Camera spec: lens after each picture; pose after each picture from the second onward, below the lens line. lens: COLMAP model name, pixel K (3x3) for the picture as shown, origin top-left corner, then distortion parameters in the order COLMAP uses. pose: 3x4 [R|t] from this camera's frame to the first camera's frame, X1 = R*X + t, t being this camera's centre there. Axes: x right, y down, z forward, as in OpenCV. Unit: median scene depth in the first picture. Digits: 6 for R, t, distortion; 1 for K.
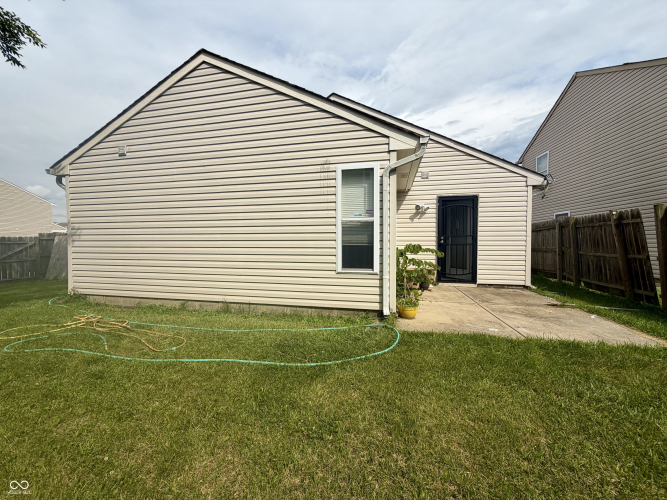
lens RADIAL K [[266.6, 0, 333.5], [0, 266.6, 250.0], [0, 0, 1]] dist [-0.000471, -0.000416]
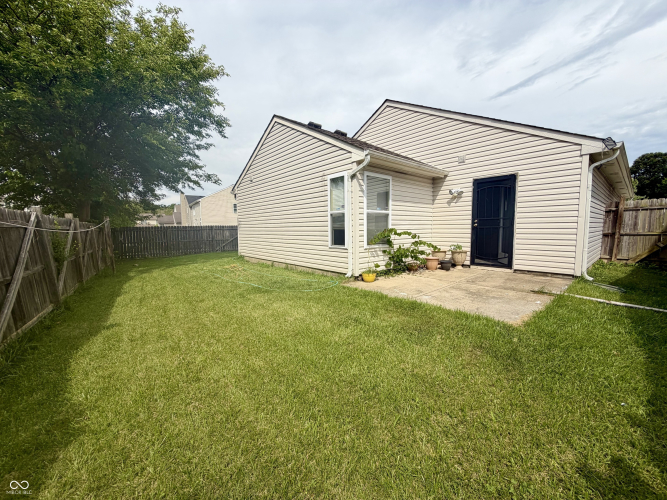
lens RADIAL K [[266.6, 0, 333.5], [0, 266.6, 250.0], [0, 0, 1]] dist [-0.000471, -0.000416]
pose [[0.804803, 0.039377, -0.592234, 0.678232], [-0.003429, 0.998089, 0.061702, 0.004127], [0.593532, -0.047628, 0.803400, -0.148920]]
